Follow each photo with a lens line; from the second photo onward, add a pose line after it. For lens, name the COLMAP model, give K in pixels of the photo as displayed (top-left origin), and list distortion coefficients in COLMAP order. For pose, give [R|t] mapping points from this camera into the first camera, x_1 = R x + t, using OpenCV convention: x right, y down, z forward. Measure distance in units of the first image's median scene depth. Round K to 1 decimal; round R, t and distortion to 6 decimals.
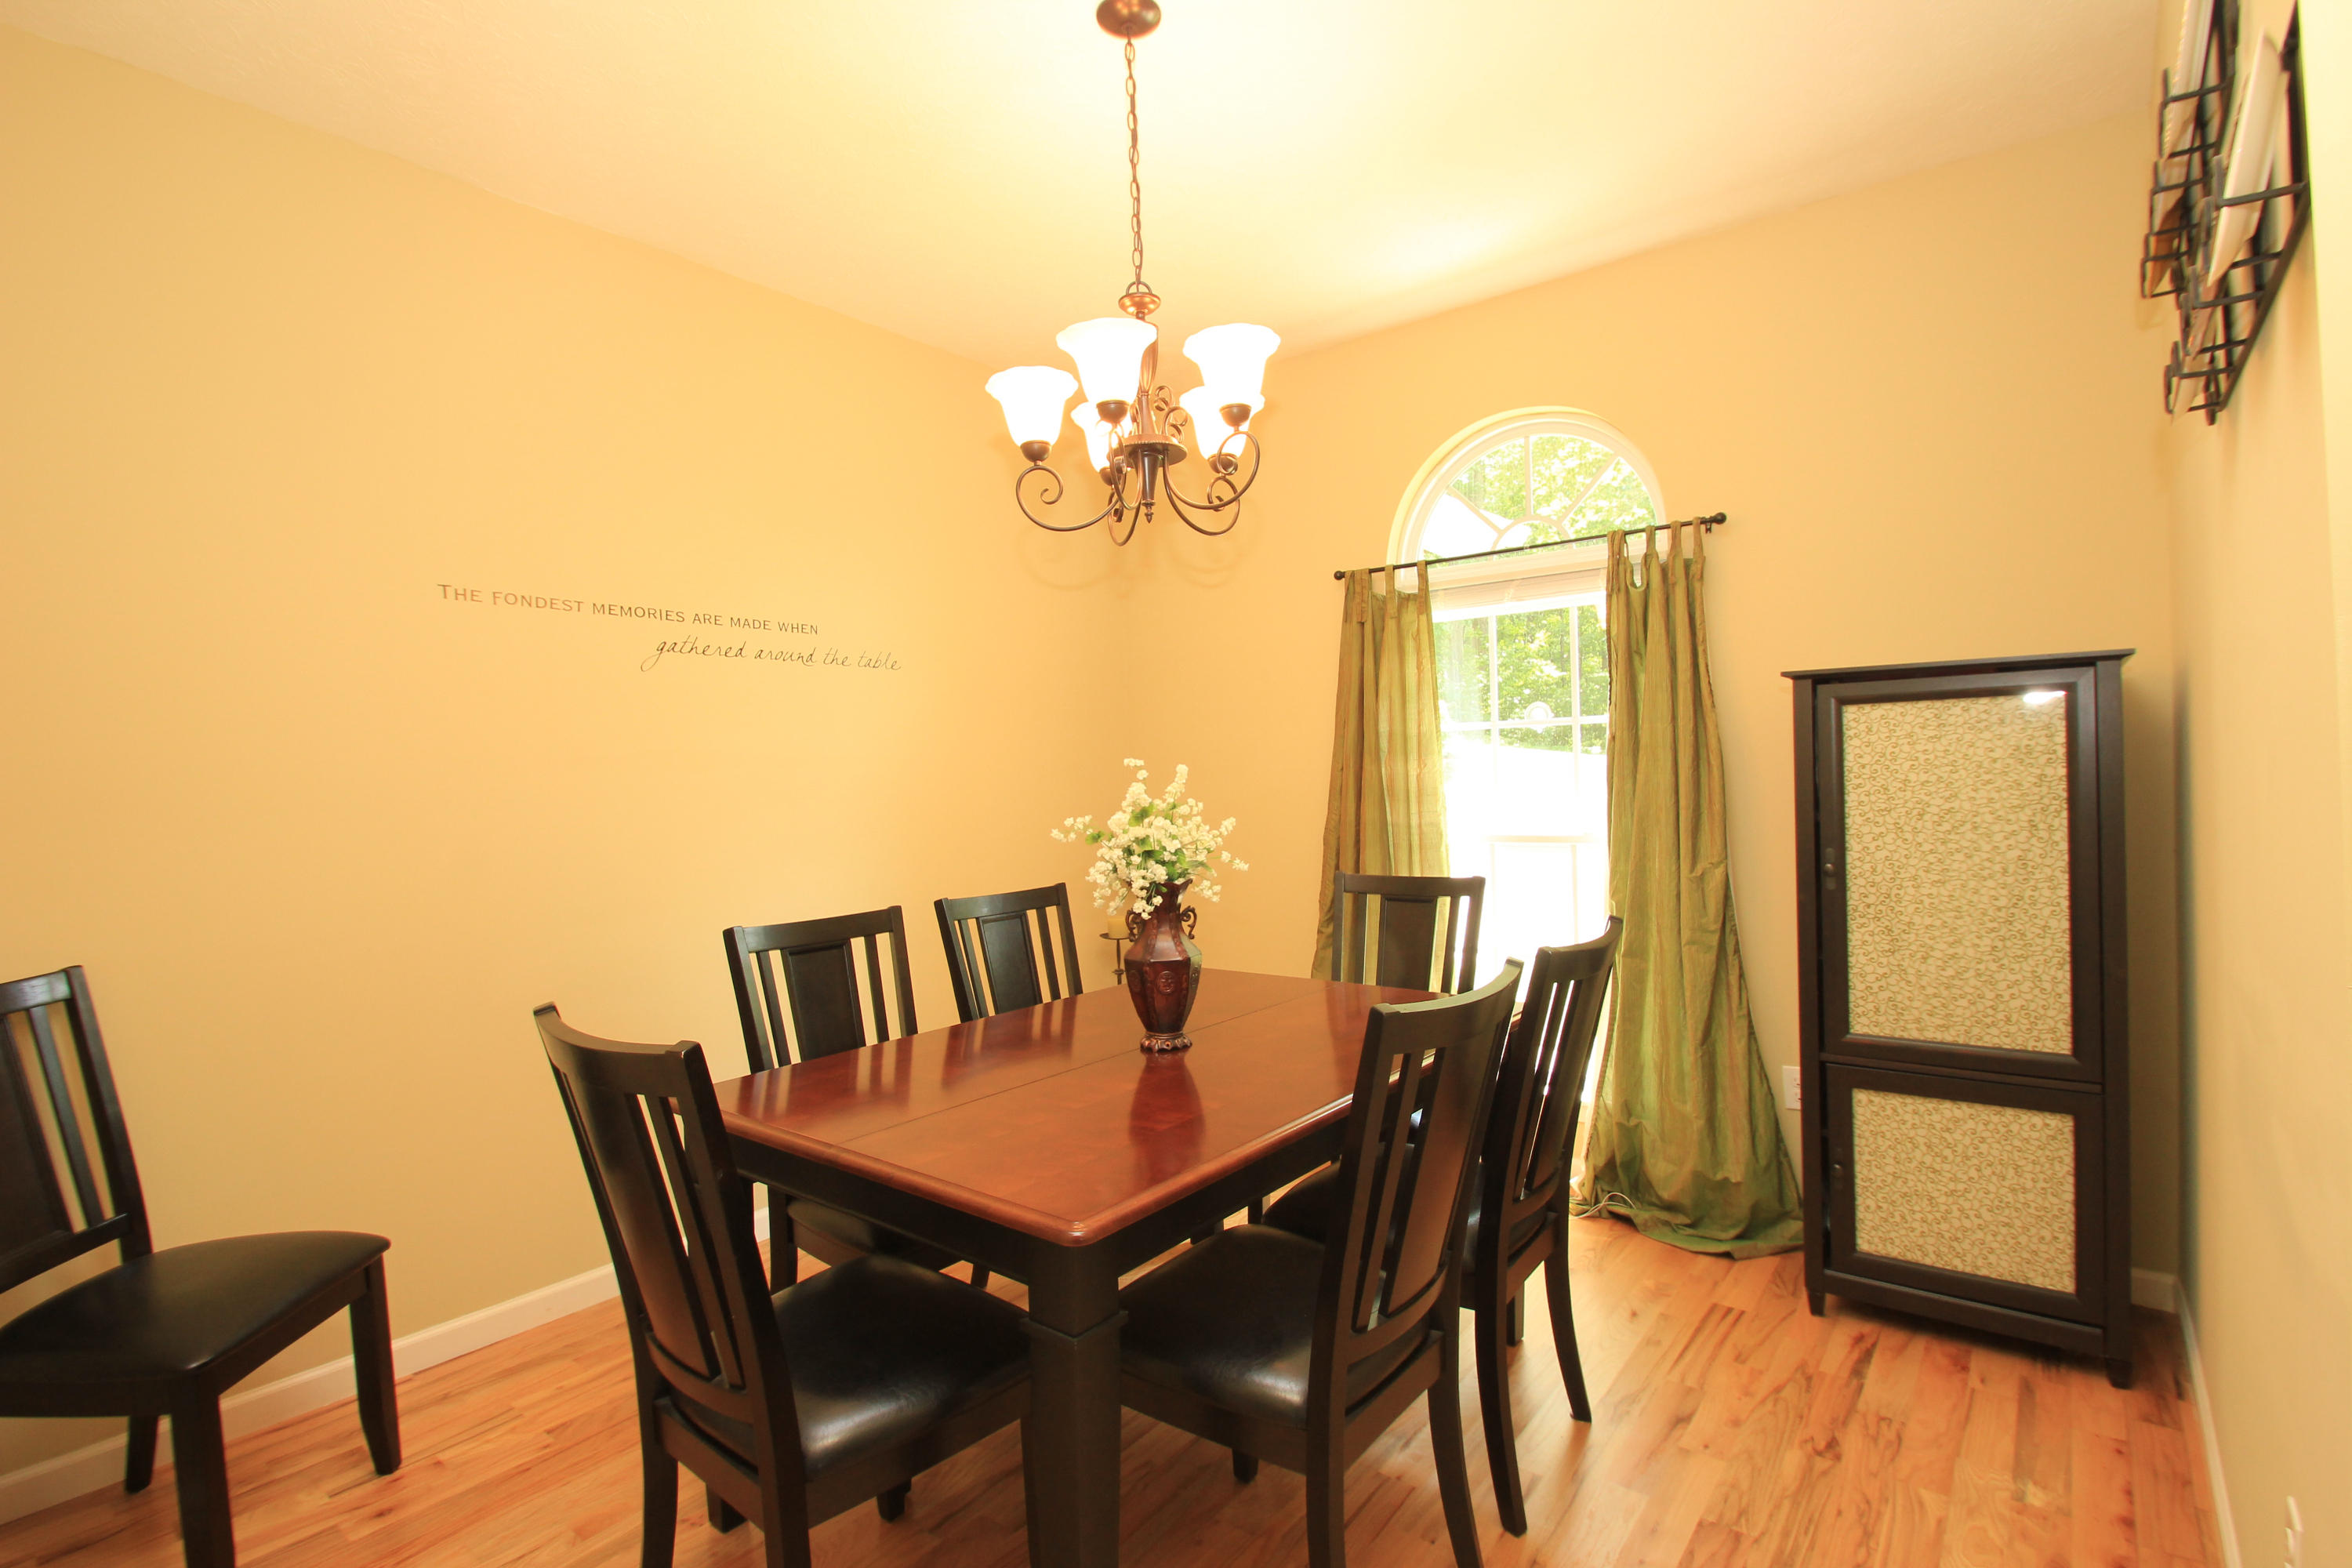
lens RADIAL K [[1101.6, 0, 1170.4], [0, 1101.6, 788.8], [0, 0, 1]] dist [-0.000223, -0.009012]
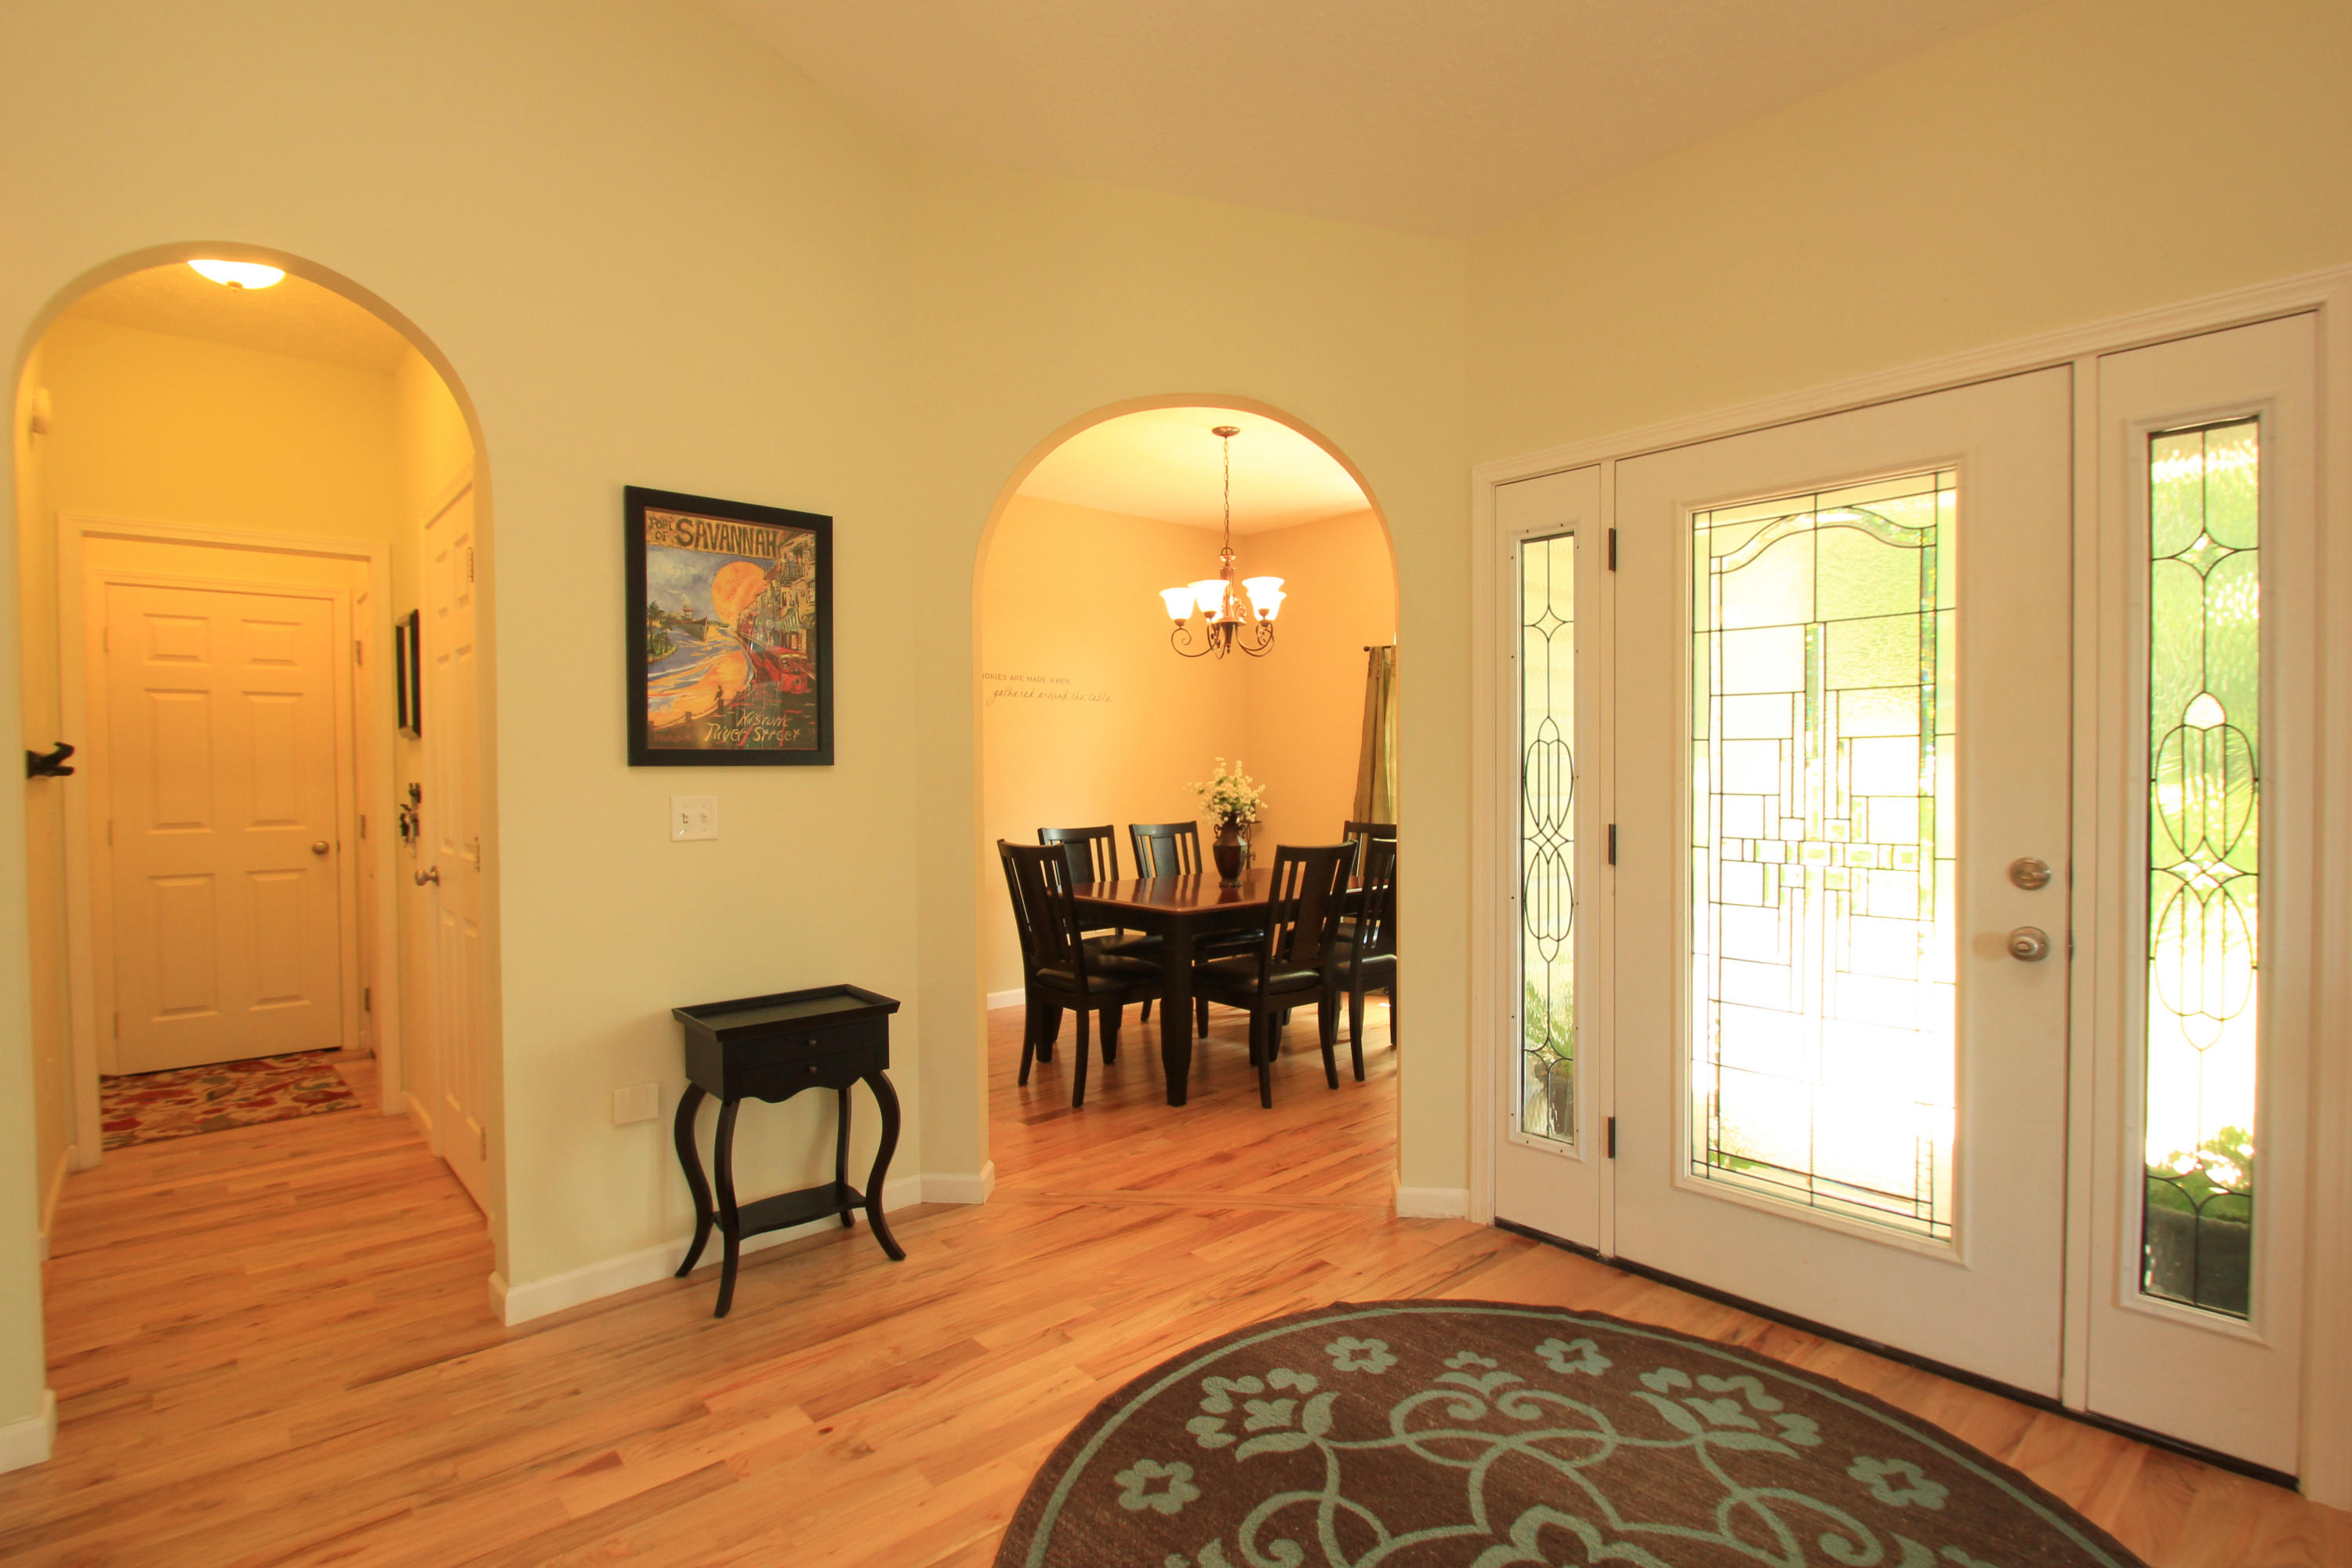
lens RADIAL K [[1114.3, 0, 1176.0], [0, 1114.3, 784.0], [0, 0, 1]] dist [-0.004095, -0.000872]
pose [[0.987625, 0.030055, -0.153928, 0.194526], [-0.029057, 0.999540, 0.008734, 0.008455], [0.154119, -0.004153, 0.988044, -1.066940]]
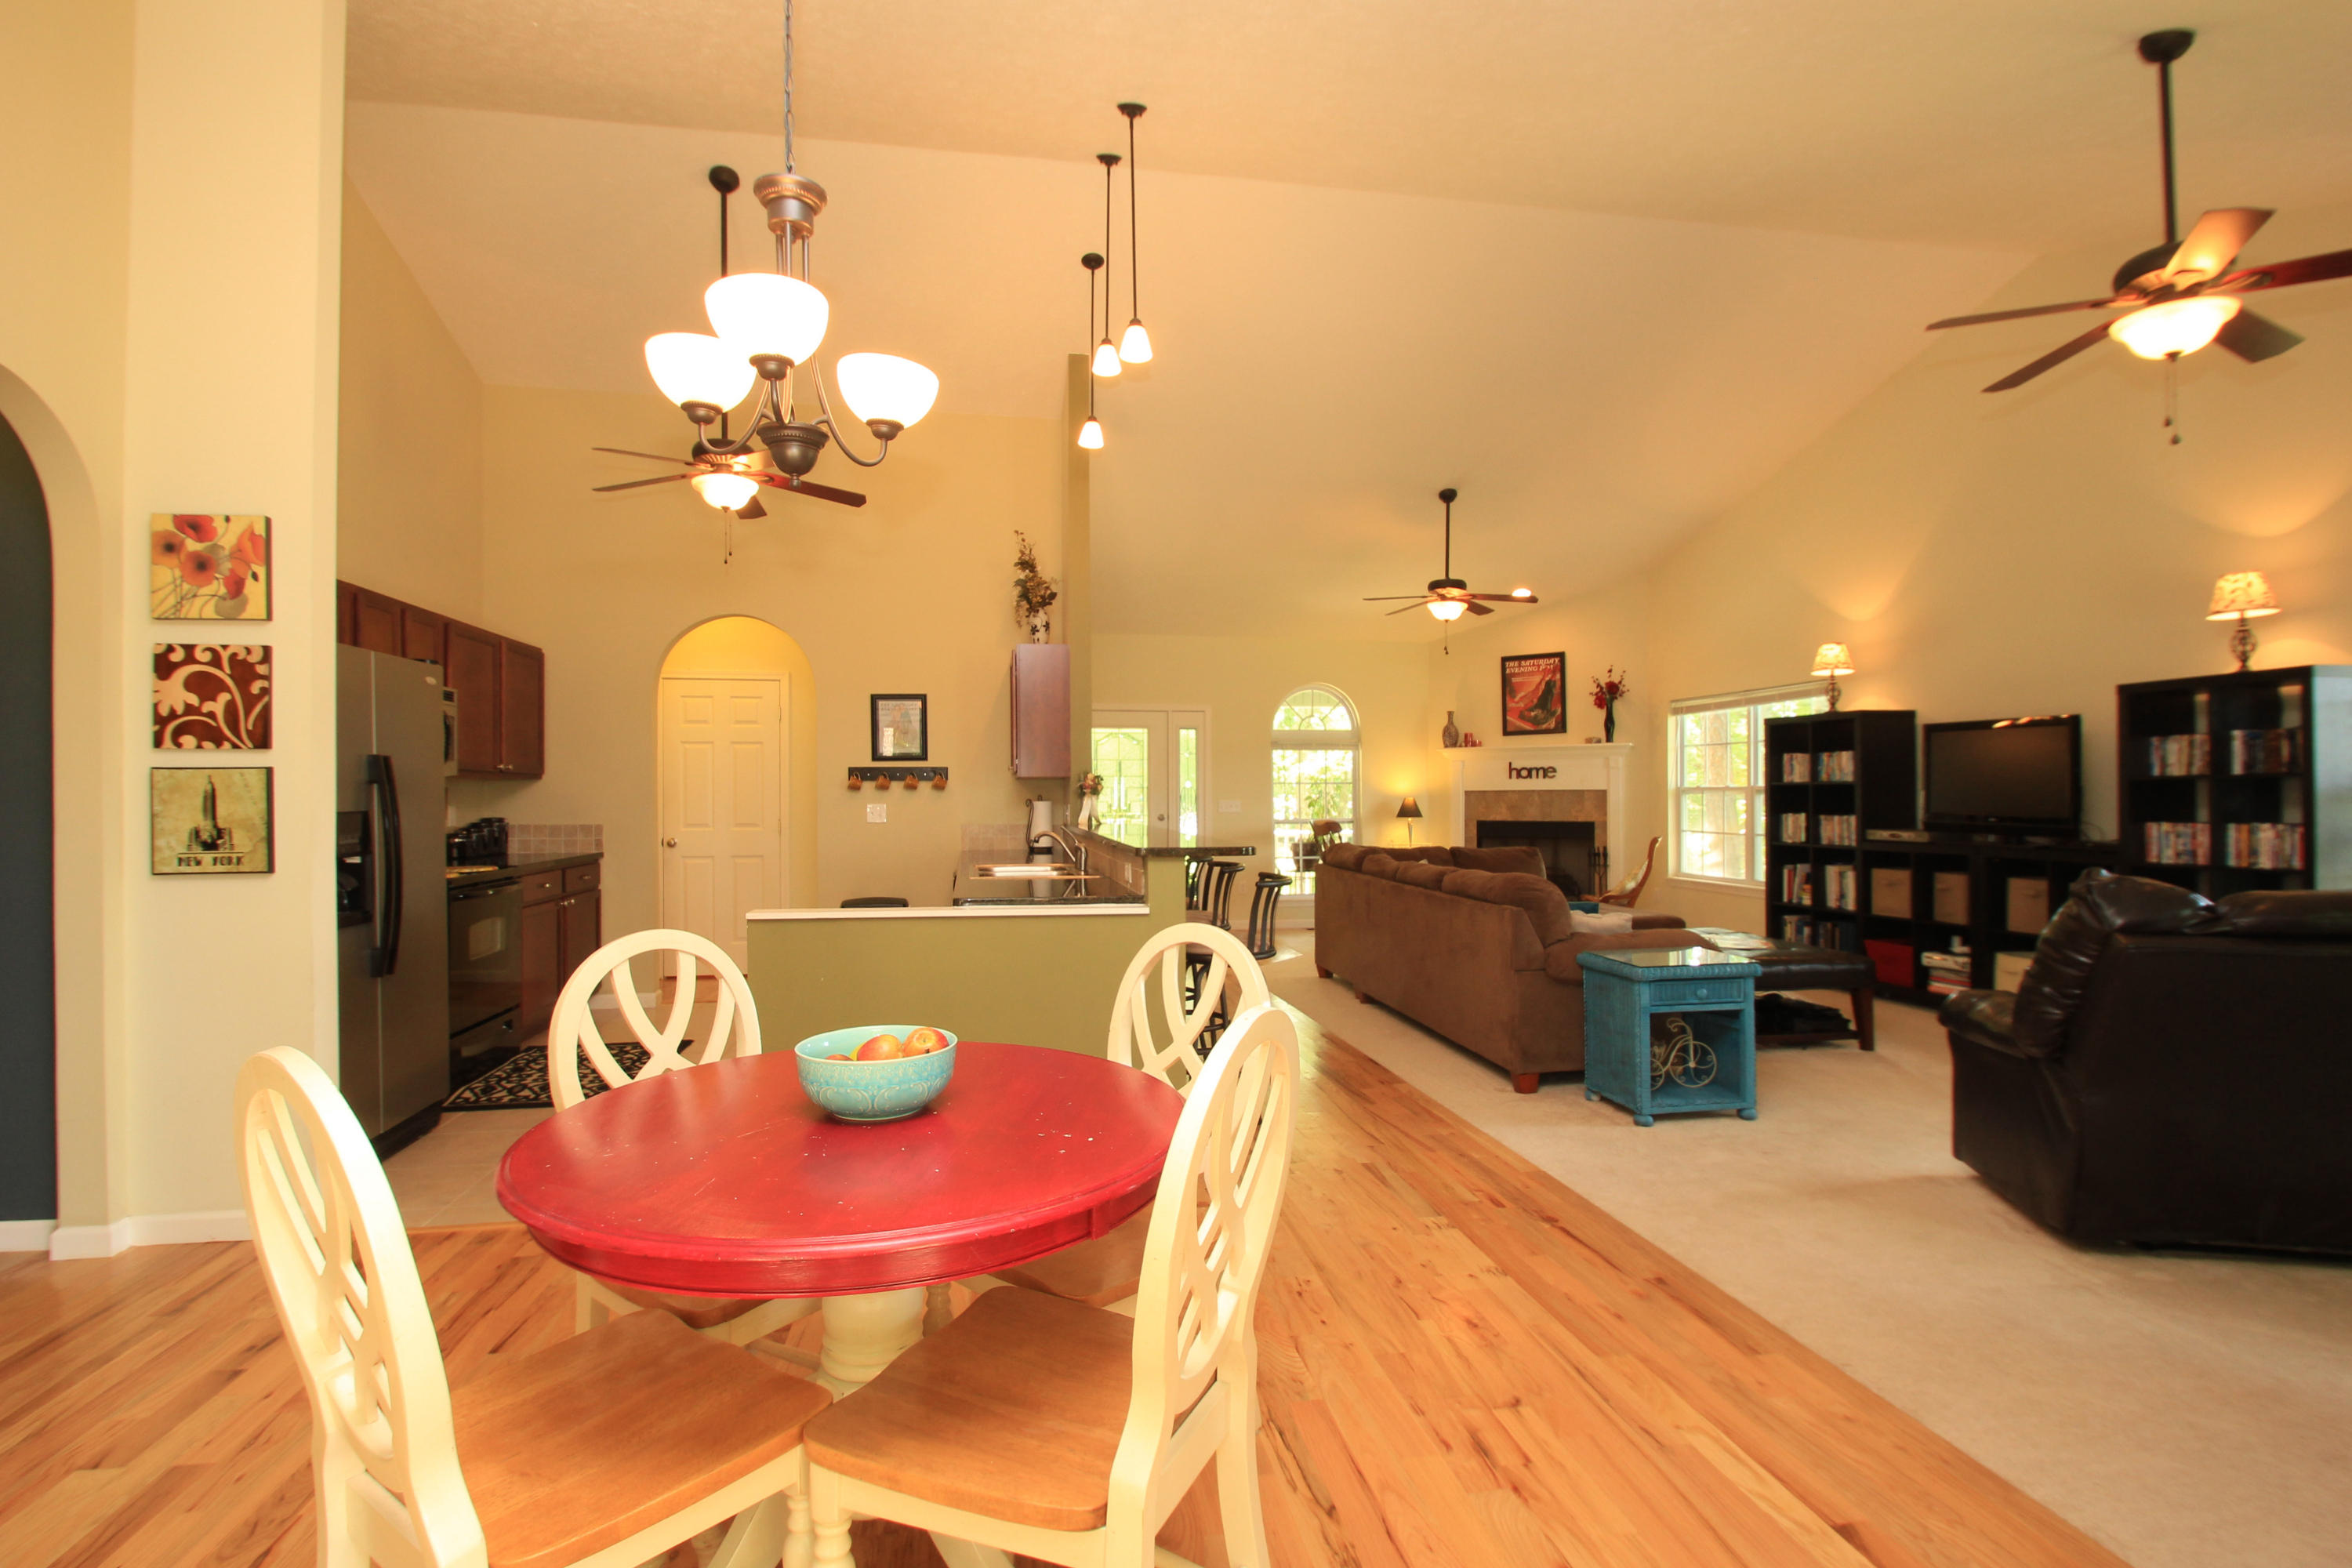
lens RADIAL K [[1114.3, 0, 1176.0], [0, 1114.3, 784.0], [0, 0, 1]] dist [-0.004095, -0.000872]
pose [[0.645090, 0.039133, 0.763104, -2.379494], [-0.010046, 0.999036, -0.042740, 0.121780], [-0.764040, 0.019905, 0.644861, -2.792290]]
